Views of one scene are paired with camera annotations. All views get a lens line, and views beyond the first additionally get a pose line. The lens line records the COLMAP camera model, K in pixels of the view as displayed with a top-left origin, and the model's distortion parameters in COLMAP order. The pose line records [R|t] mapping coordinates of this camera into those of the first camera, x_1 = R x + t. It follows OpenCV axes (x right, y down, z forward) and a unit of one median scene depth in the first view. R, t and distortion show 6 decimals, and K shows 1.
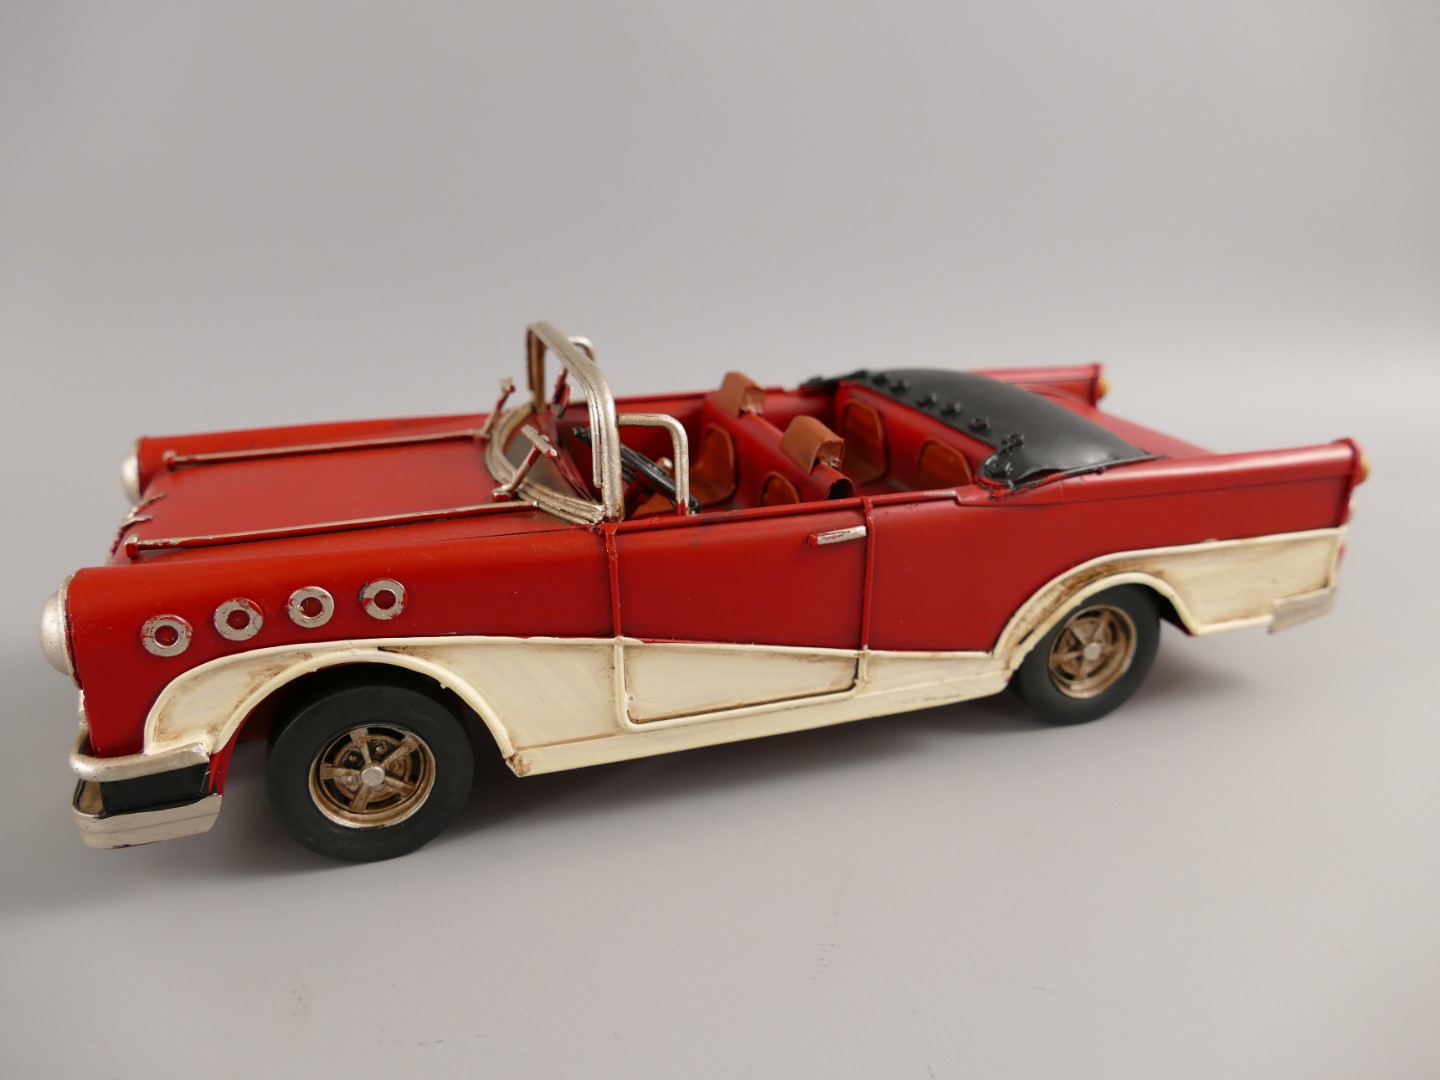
lens RADIAL K [[1153.0, 0, 720.0], [0, 1153.0, 540.0], [0, 0, 1]] dist [-0.005869, -0.003140]
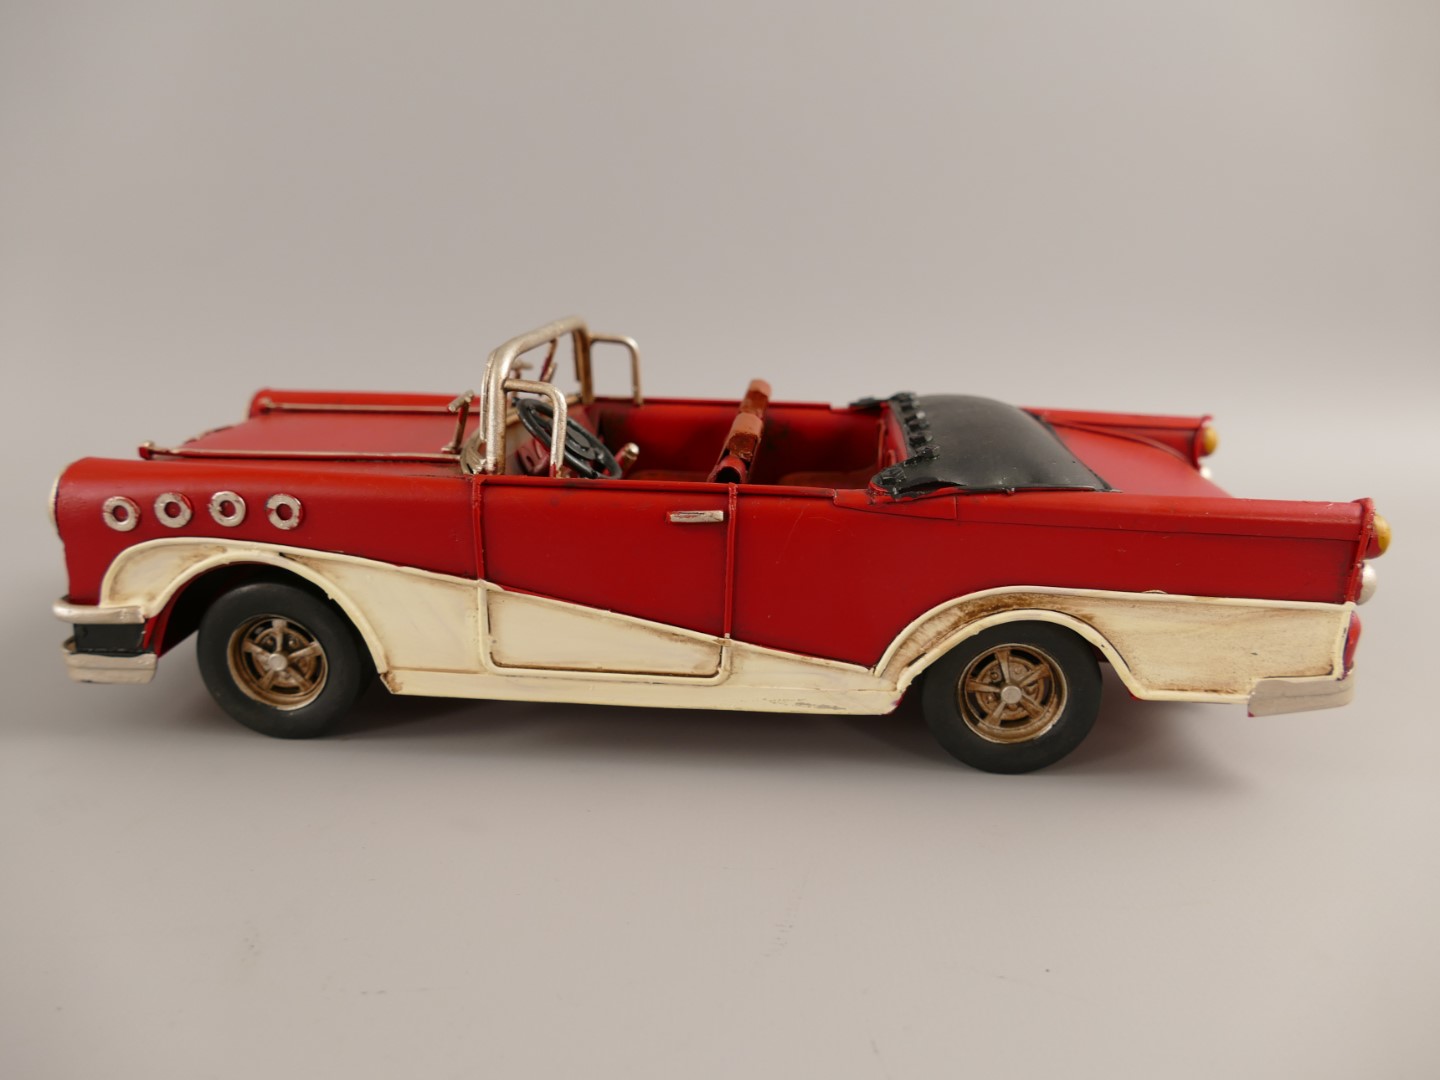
lens RADIAL K [[1153.0, 0, 720.0], [0, 1153.0, 540.0], [0, 0, 1]] dist [-0.005869, -0.003140]
pose [[0.921416, 0.126209, -0.367510, 0.512206], [-0.149620, 0.988095, -0.035795, 0.051111], [0.358618, 0.087969, 0.929330, 0.062060]]
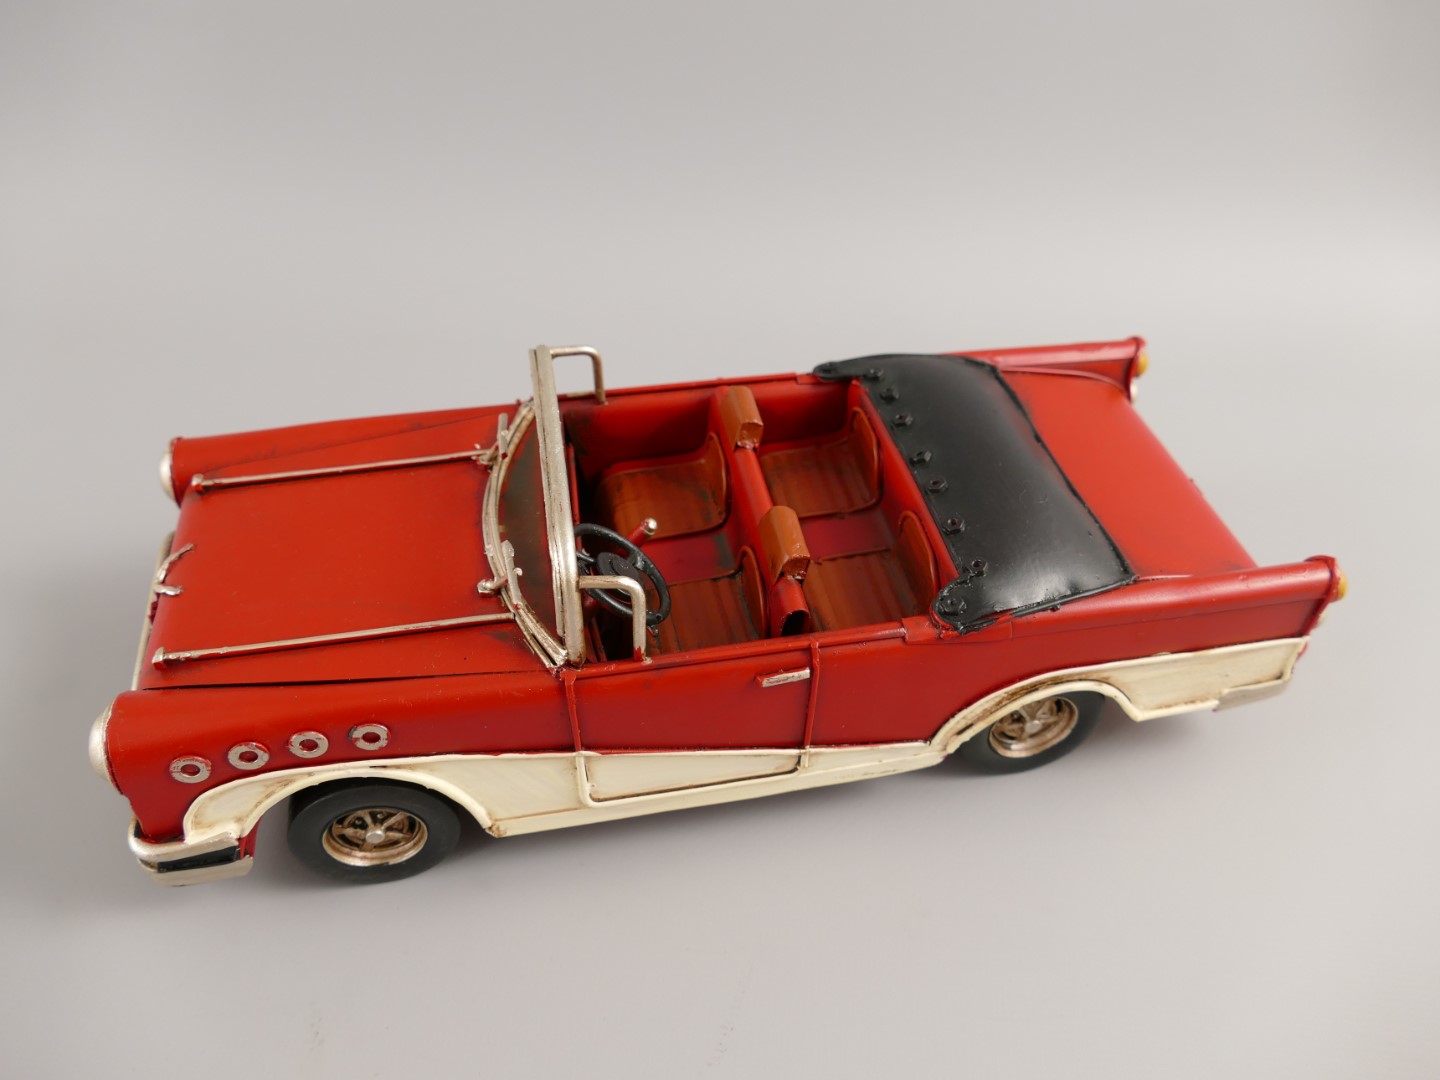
lens RADIAL K [[1153.0, 0, 720.0], [0, 1153.0, 540.0], [0, 0, 1]] dist [-0.005869, -0.003140]
pose [[0.992220, 0.094770, -0.080738, 0.121230], [-0.057754, 0.924877, 0.375855, -0.540747], [0.110293, -0.368267, 0.923155, 0.039244]]
